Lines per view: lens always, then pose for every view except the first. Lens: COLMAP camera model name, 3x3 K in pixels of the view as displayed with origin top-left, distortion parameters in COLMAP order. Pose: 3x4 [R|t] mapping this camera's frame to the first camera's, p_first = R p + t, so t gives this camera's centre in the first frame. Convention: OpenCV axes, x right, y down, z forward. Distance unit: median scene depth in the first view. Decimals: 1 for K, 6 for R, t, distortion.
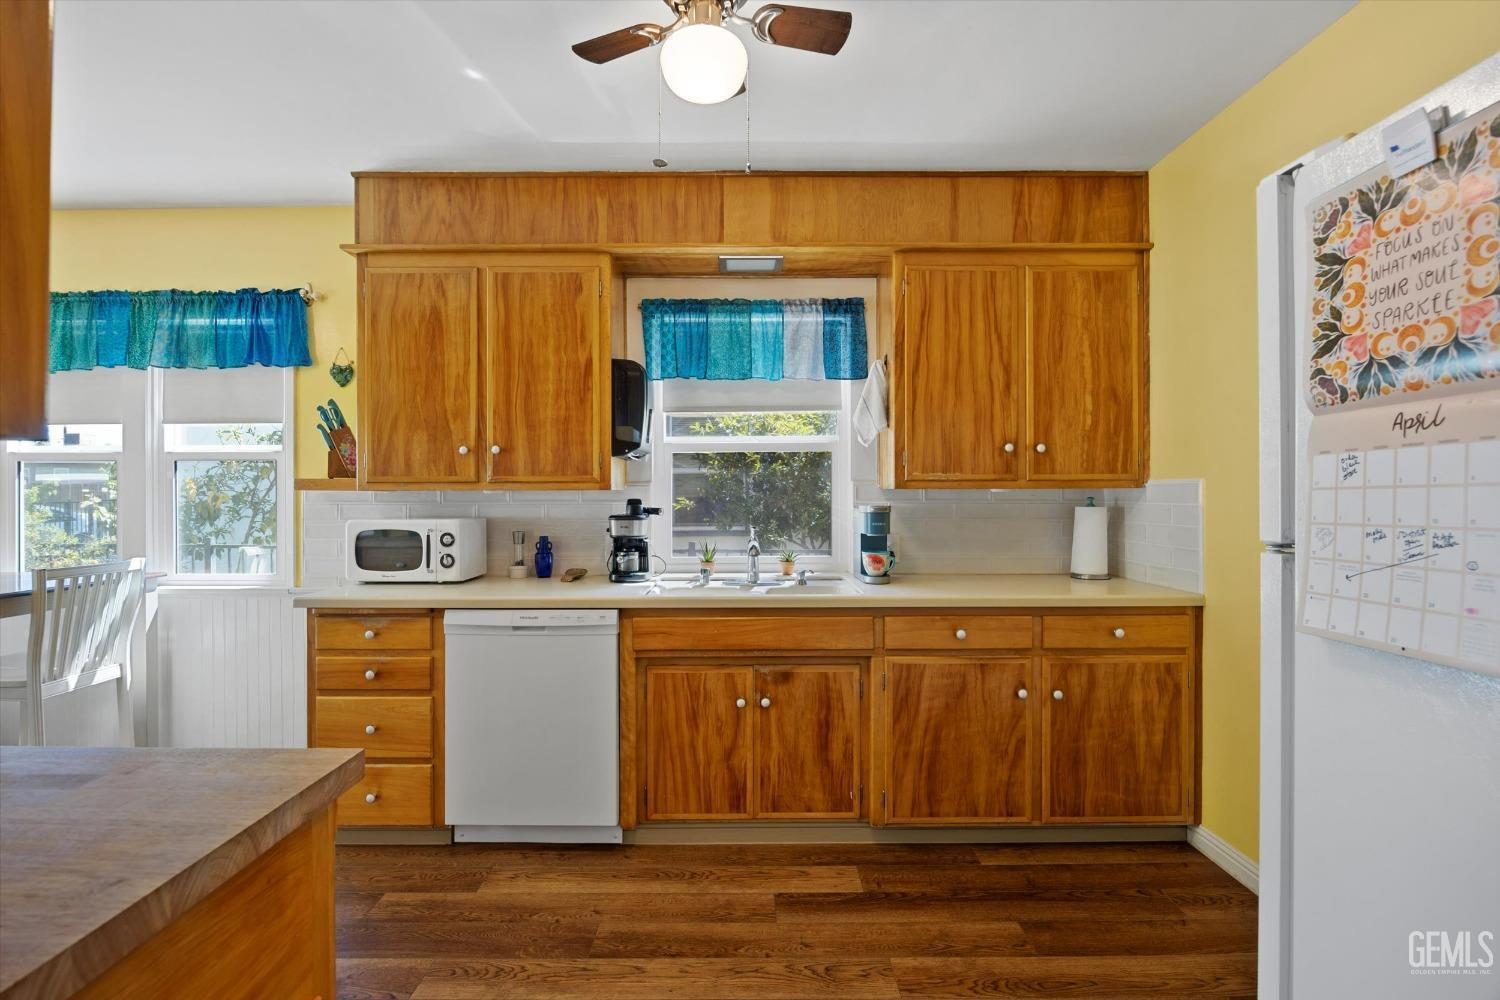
lens RADIAL K [[673.2, 0, 755.6], [0, 673.2, 494.1], [0, 0, 1]] dist [-0.009864, 0.000245]
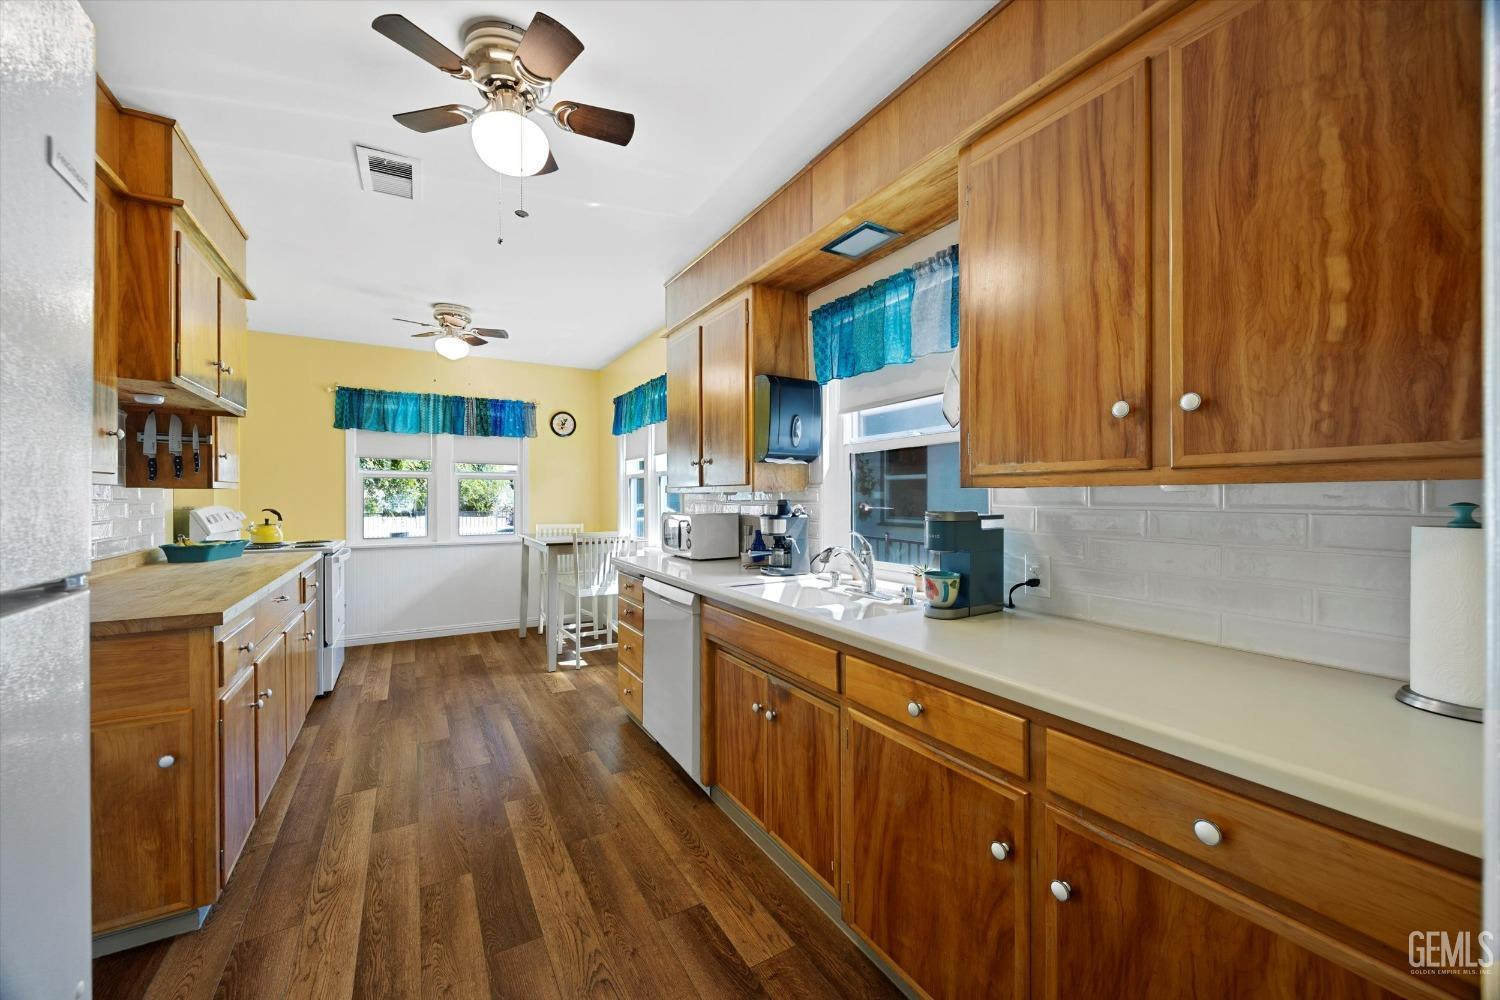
lens RADIAL K [[573.3, 0, 750.0], [0, 573.3, 498.5], [0, 0, 1]] dist [-0.001953, -0.000111]
pose [[0.499233, 0.003684, -0.866460, 0.628324], [0.001062, 0.999988, 0.004863, -0.000240], [0.866467, -0.003348, 0.499223, 0.515844]]
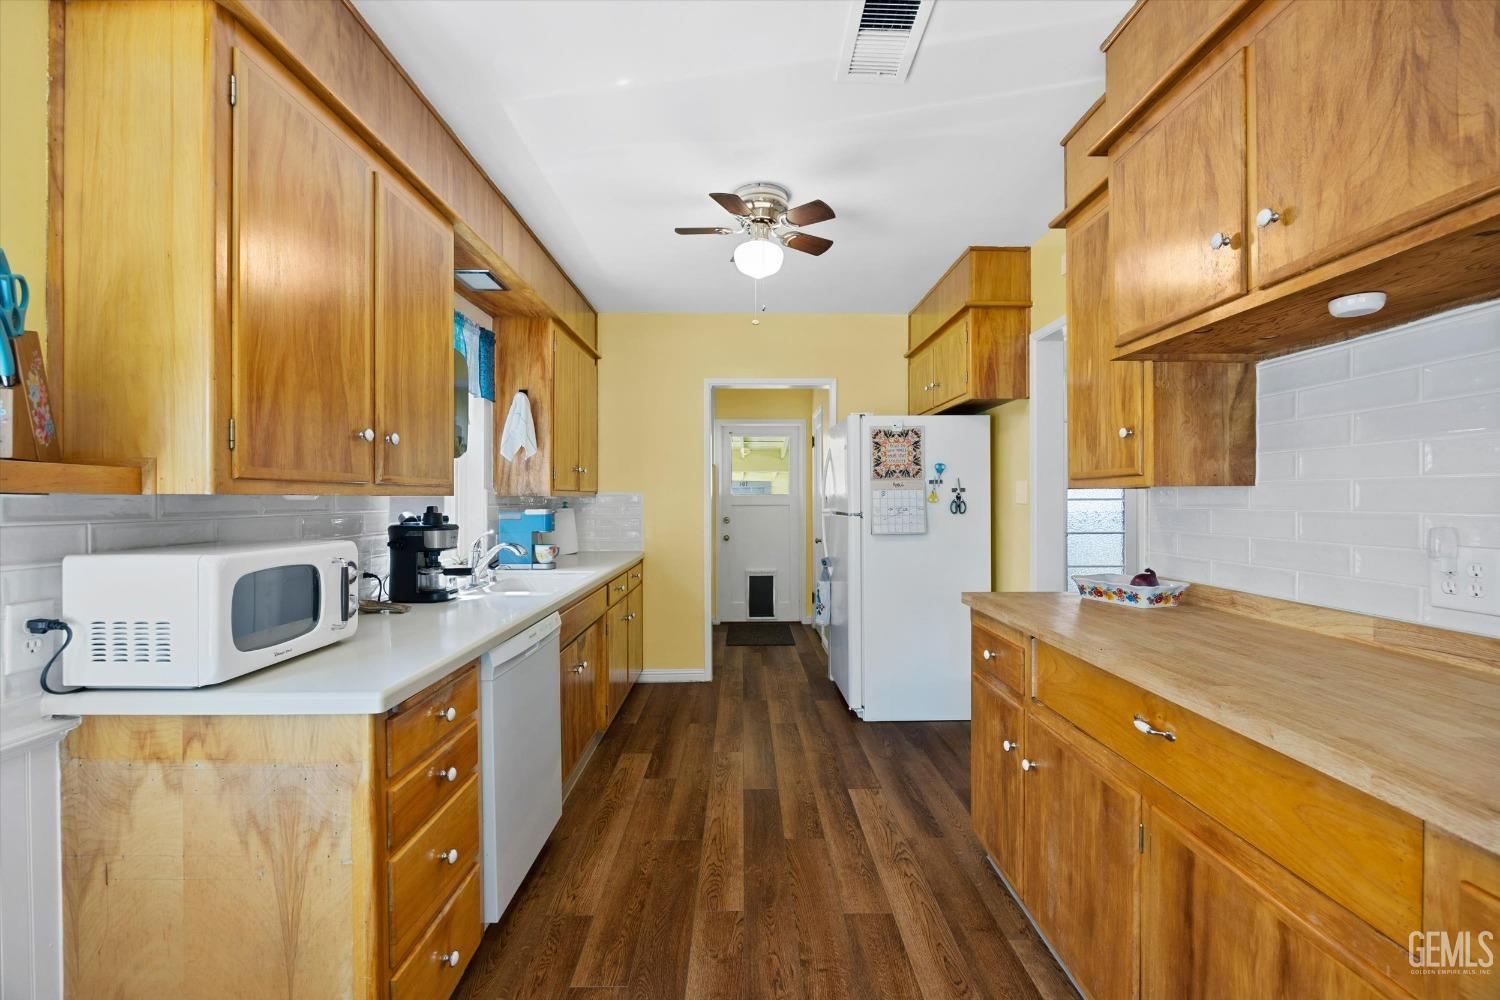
lens RADIAL K [[632.5, 0, 746.7], [0, 632.5, 502.4], [0, 0, 1]] dist [0.014728, 0.000114]
pose [[0.003213, -0.003901, 0.999987, -1.058953], [0.001031, 0.999992, 0.003897, -0.000556], [-0.999994, 0.001019, 0.003217, 0.620062]]
